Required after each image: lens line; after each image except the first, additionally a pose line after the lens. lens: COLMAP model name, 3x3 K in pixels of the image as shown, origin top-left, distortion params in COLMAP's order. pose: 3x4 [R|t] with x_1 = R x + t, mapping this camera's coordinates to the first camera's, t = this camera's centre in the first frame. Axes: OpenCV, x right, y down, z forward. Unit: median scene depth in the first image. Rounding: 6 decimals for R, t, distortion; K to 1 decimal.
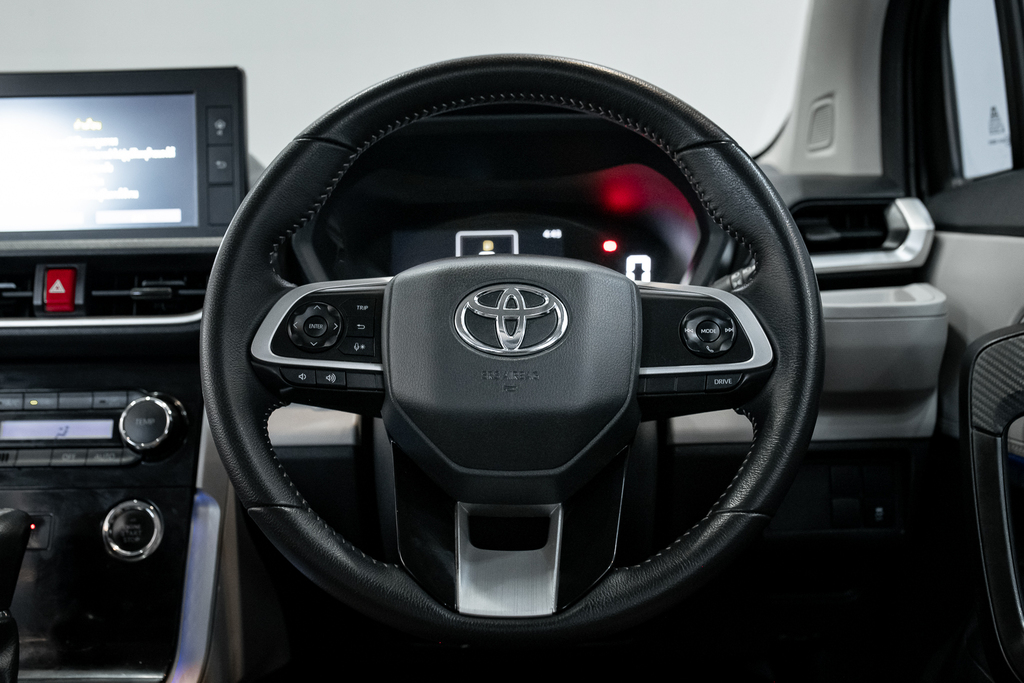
lens RADIAL K [[1003.1, 0, 512.0], [0, 1003.1, 341.5], [0, 0, 1]] dist [-0.027022, -0.009481]
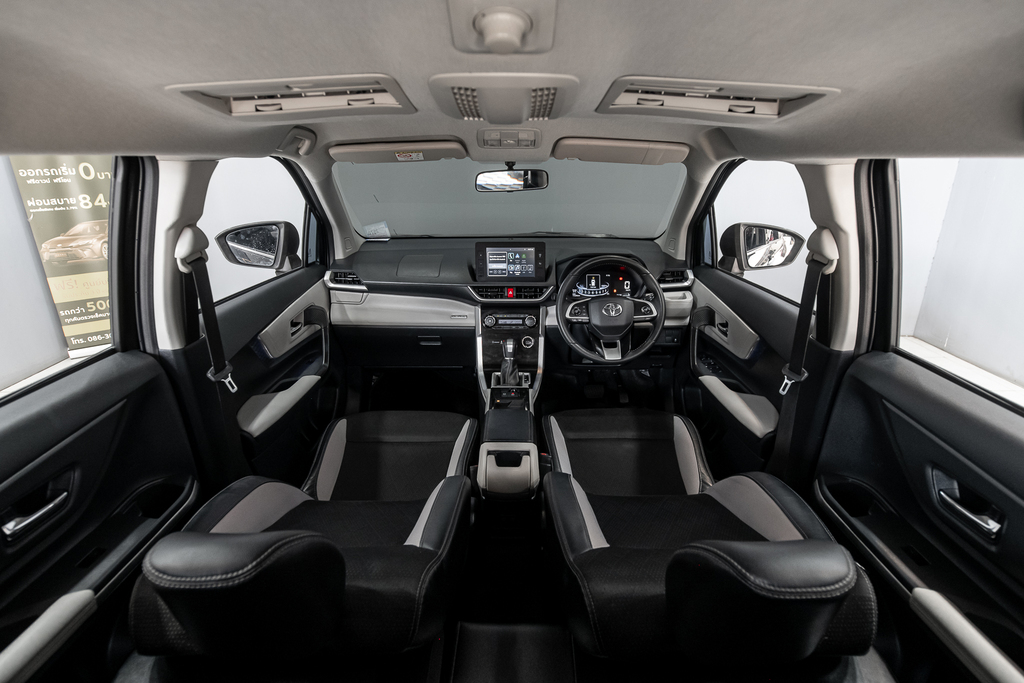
lens RADIAL K [[535.6, 0, 512.0], [0, 535.6, 341.5], [0, 0, 1]] dist [-0.002336, 0.000109]
pose [[0.999788, 0.013667, 0.015390, -0.487384], [-0.016791, 0.974038, 0.225762, -0.411457], [-0.011905, -0.225973, 0.974061, -1.588985]]
